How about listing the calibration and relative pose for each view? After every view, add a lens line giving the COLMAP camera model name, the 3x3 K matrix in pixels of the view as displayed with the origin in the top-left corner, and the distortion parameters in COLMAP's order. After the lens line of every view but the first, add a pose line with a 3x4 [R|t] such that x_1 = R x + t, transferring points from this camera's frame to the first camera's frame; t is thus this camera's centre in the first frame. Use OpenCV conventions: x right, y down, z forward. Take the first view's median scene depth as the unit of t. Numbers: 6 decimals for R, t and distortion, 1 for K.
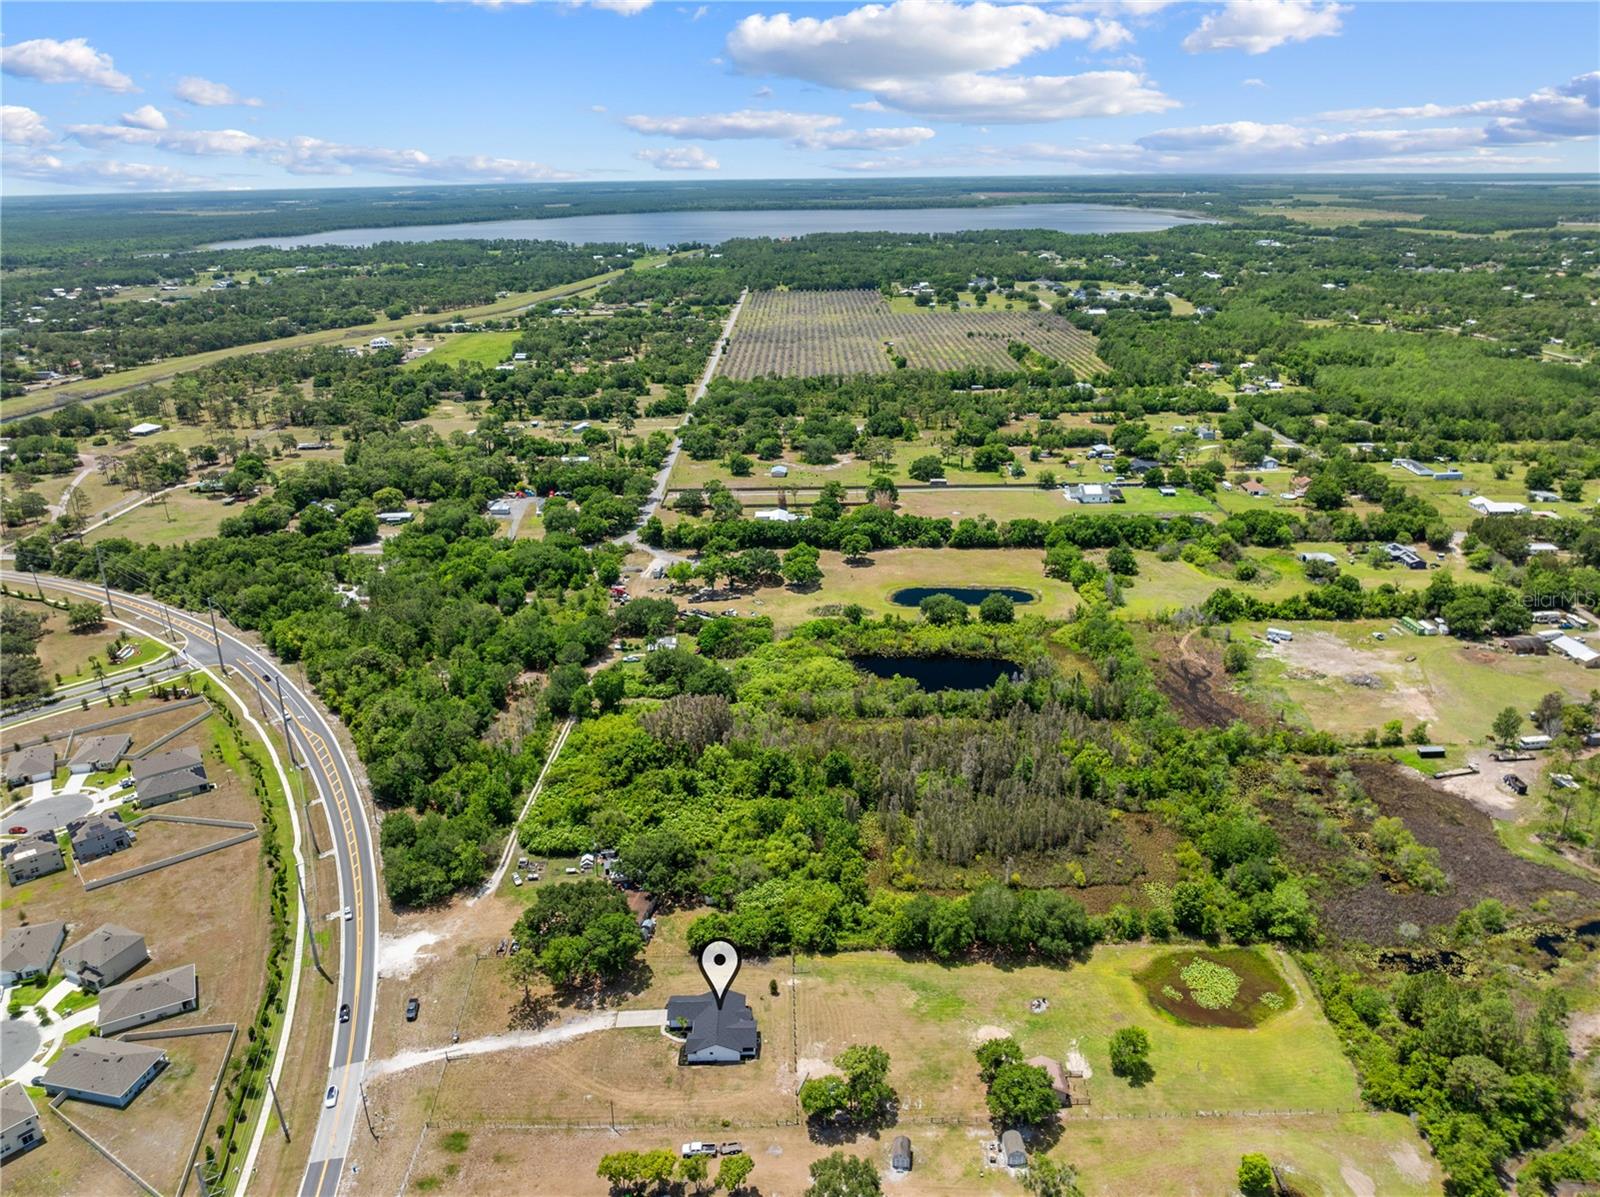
lens RADIAL K [[1123.4, 0, 806.8], [0, 1123.4, 599.0], [0, 0, 1]] dist [-0.012341, -0.058824]
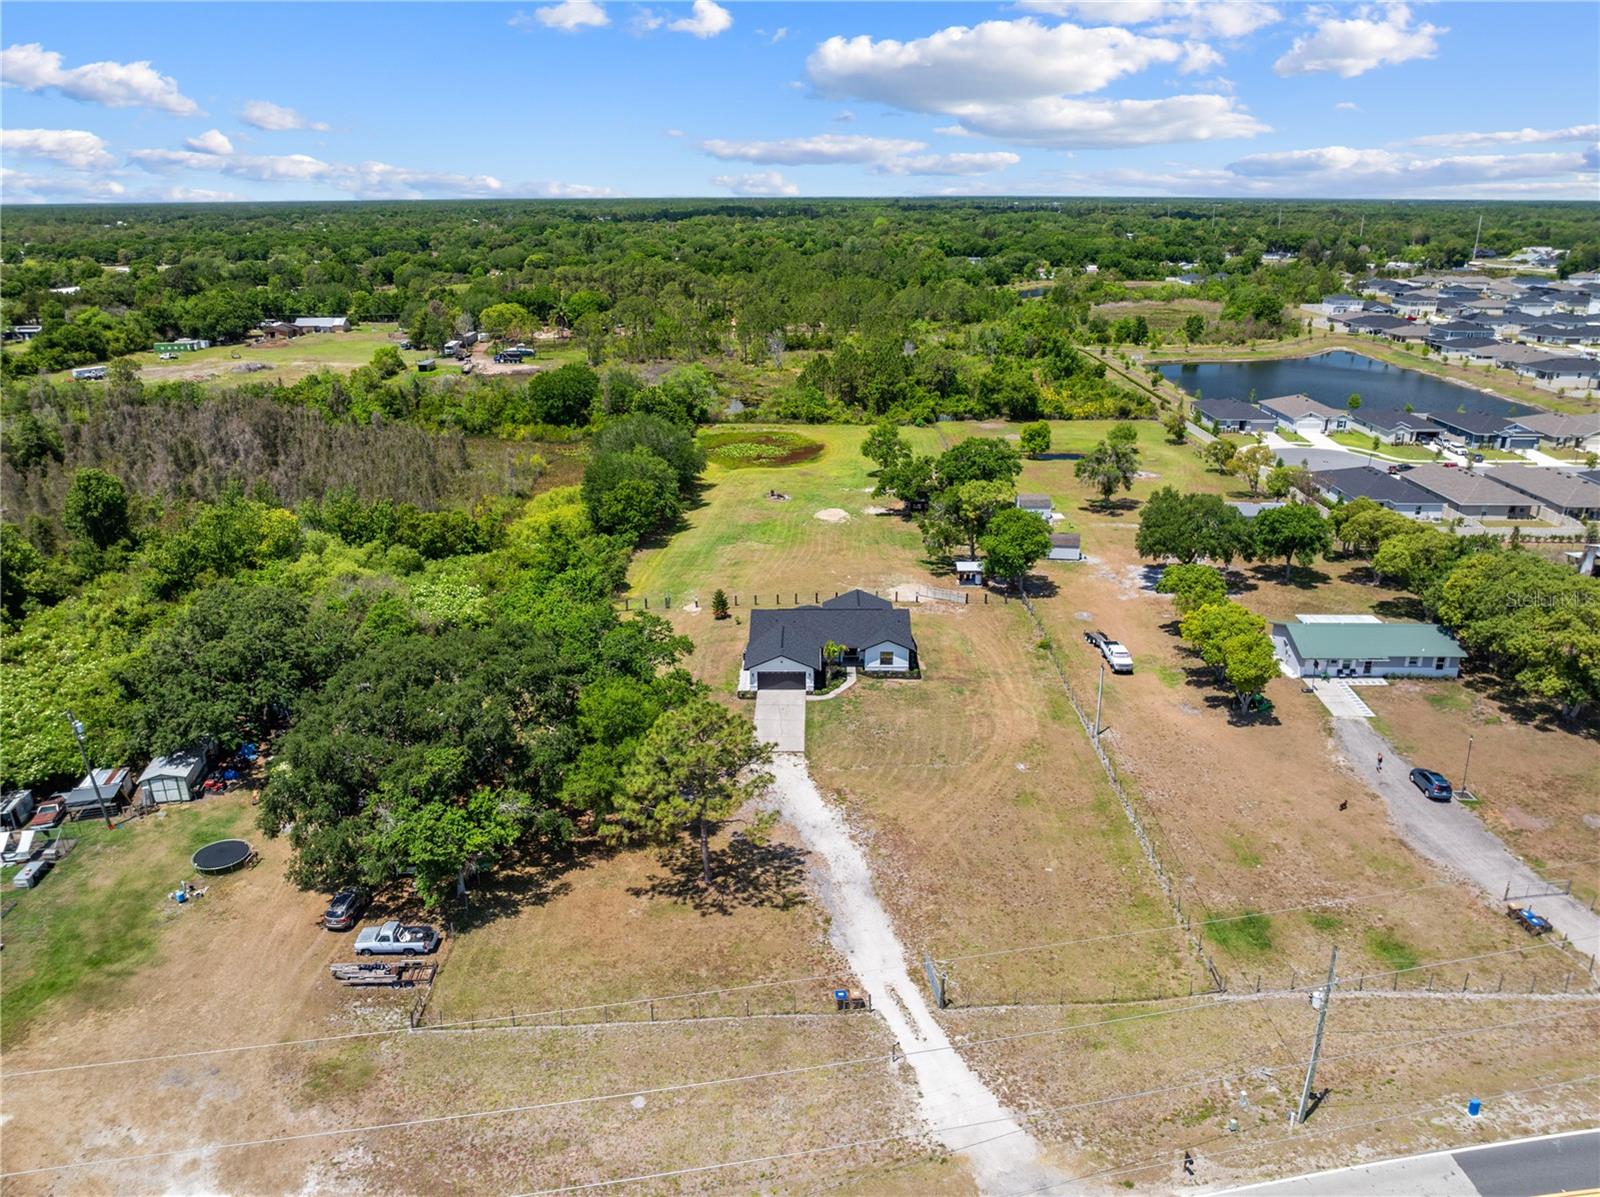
lens RADIAL K [[1127.2, 0, 807.2], [0, 1127.2, 592.1], [0, 0, 1]] dist [-0.037386, 0.004865]
pose [[0.011986, -0.320603, 0.947138, -0.548561], [0.365176, 0.883184, 0.294334, 0.204025], [-0.930862, 0.342344, 0.127662, 0.916912]]
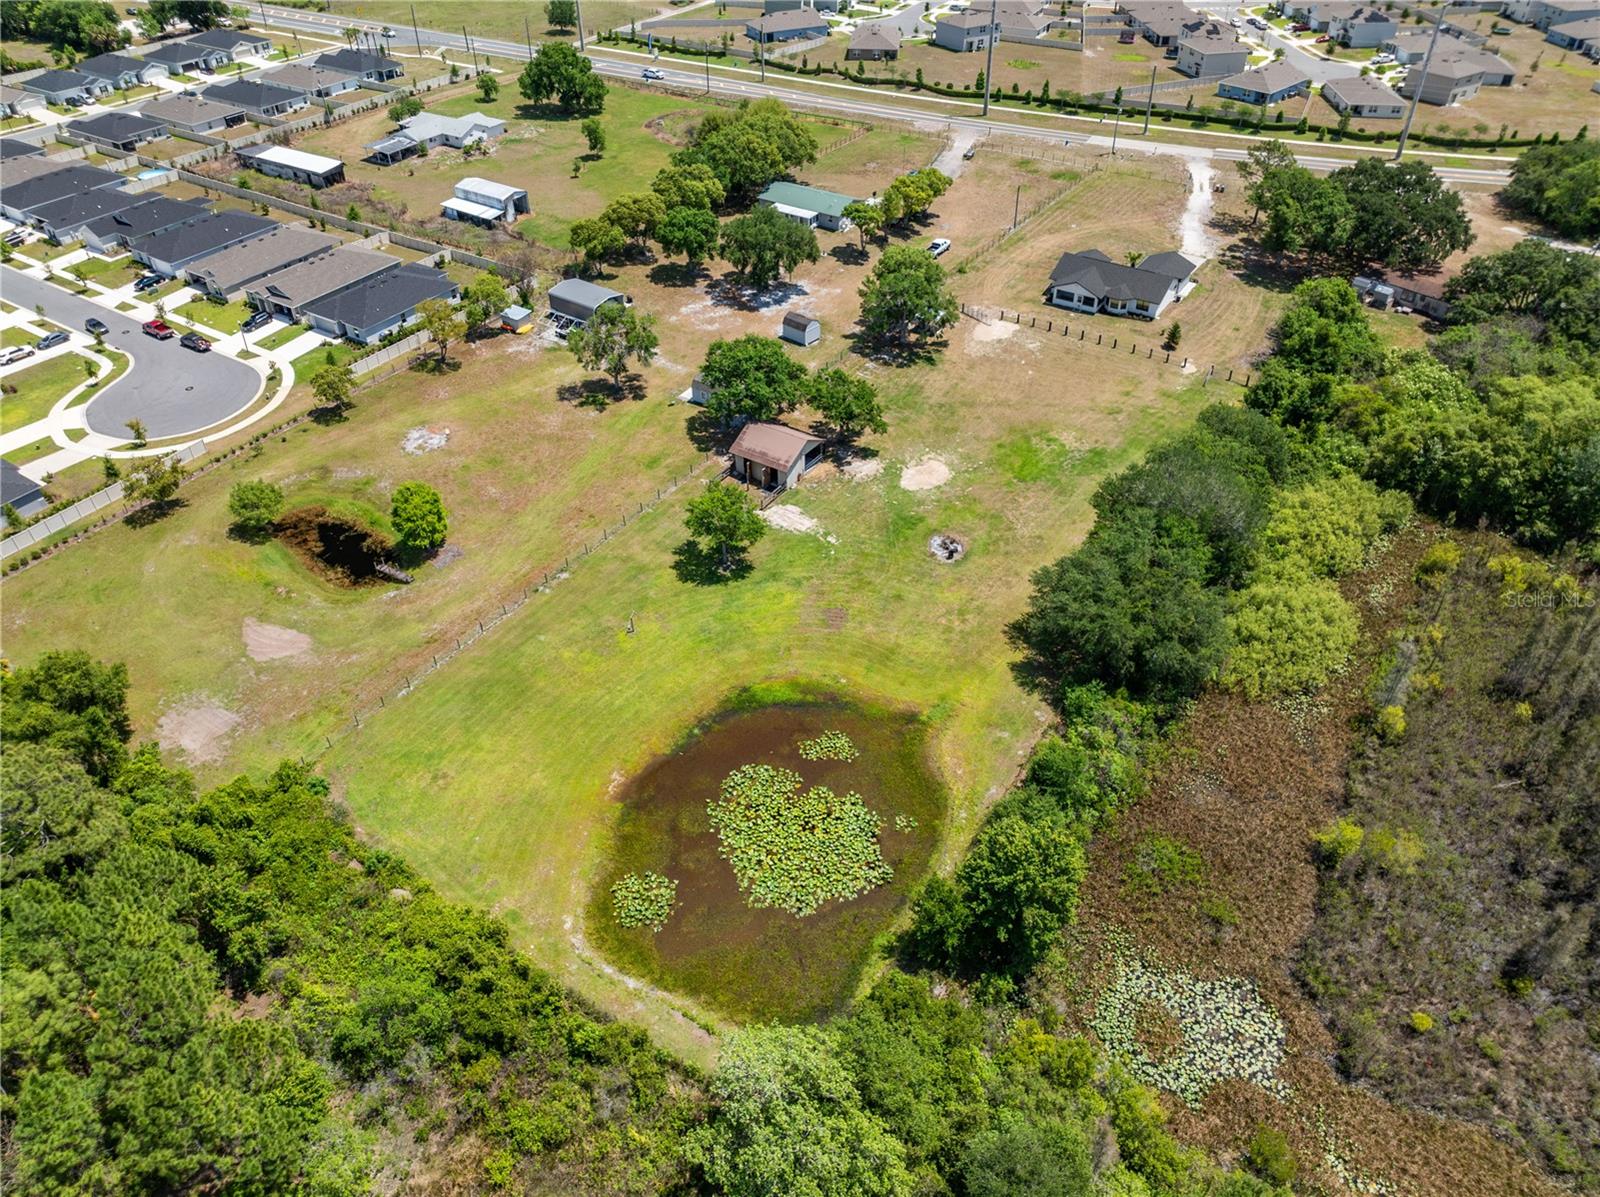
lens RADIAL K [[1127.2, 0, 807.2], [0, 1127.2, 592.1], [0, 0, 1]] dist [-0.037386, 0.004865]
pose [[-0.546397, 0.539214, -0.640858, 0.573242], [-0.287793, 0.597706, 0.748280, 0.024093], [0.786528, 0.593292, -0.171403, 1.060427]]
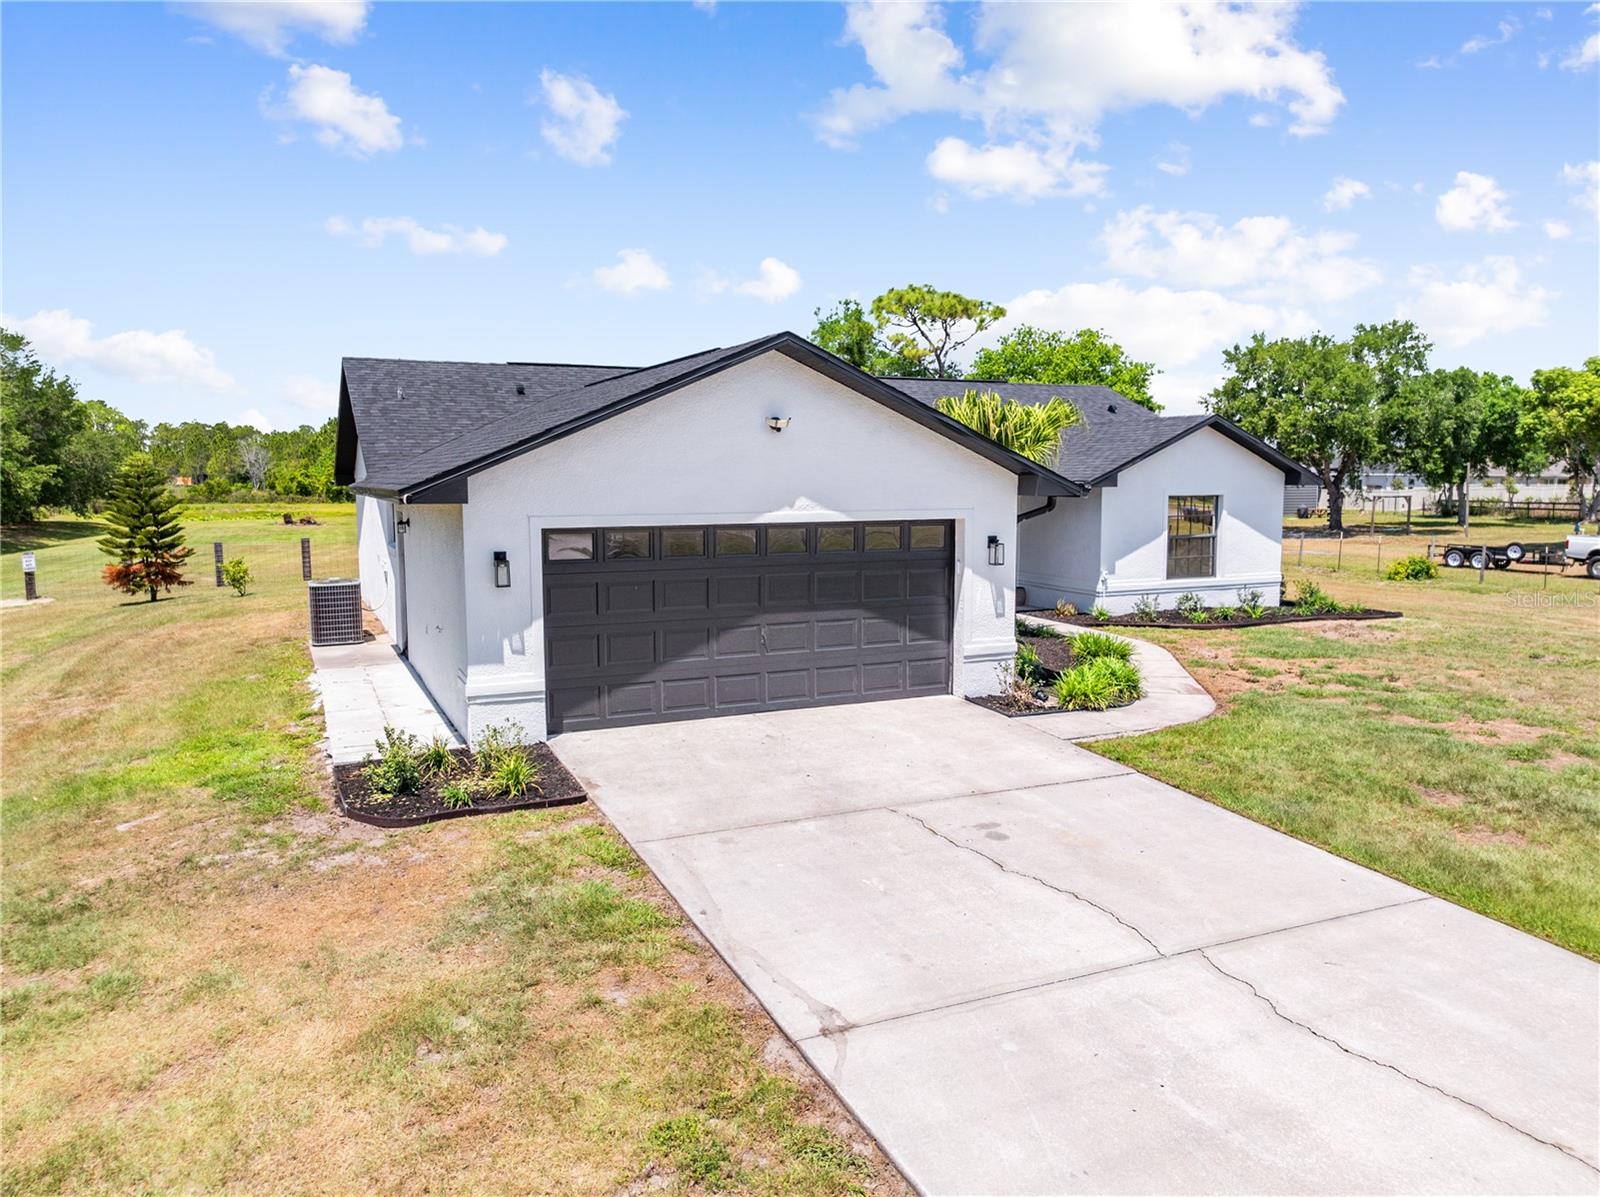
lens RADIAL K [[1127.2, 0, 807.2], [0, 1127.2, 592.1], [0, 0, 1]] dist [-0.037386, 0.004865]
pose [[-0.425444, -0.077952, 0.901621, -0.168114], [0.335481, 0.911715, 0.237126, 0.356491], [-0.840506, 0.403361, -0.361732, 1.014397]]
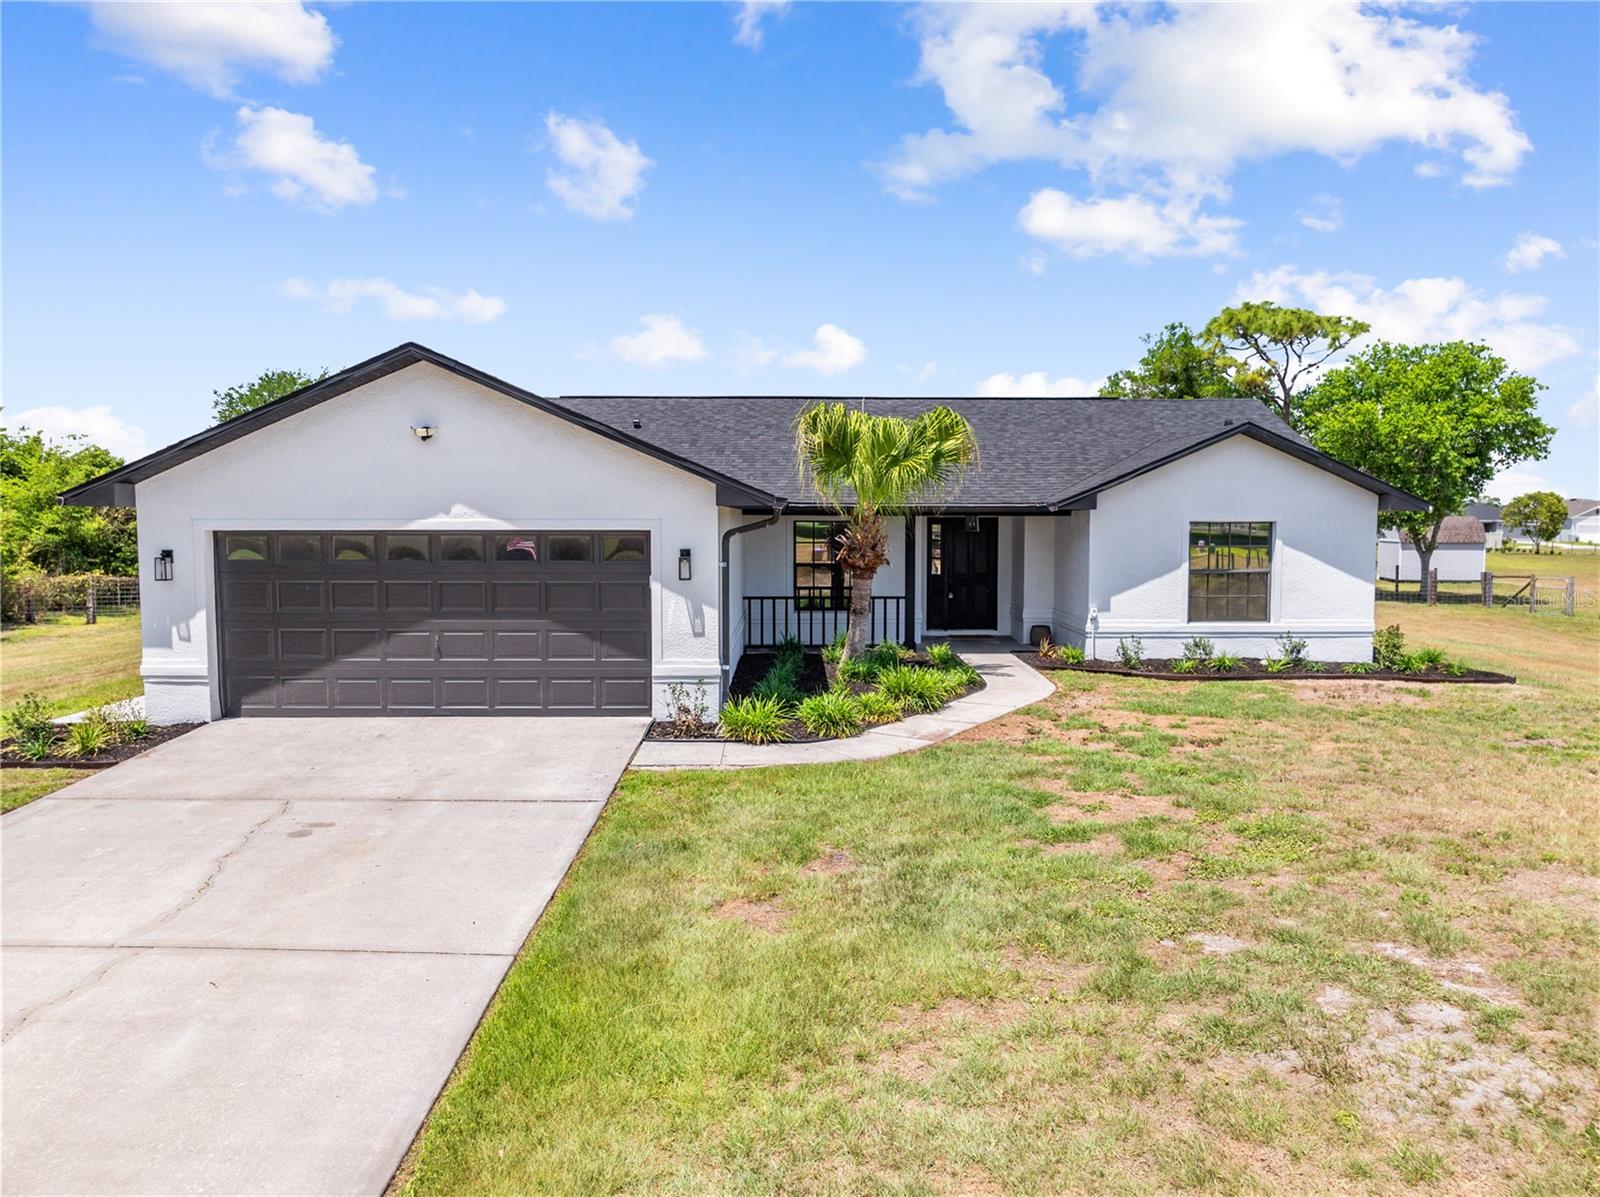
lens RADIAL K [[1149.9, 0, 822.3], [0, 1149.9, 599.3], [0, 0, 1]] dist [-0.036974, 0.002535]
pose [[-0.021370, -0.050439, 0.998499, -0.174510], [0.360825, 0.931025, 0.054753, 0.371377], [-0.932389, 0.361454, -0.001696, 0.981415]]
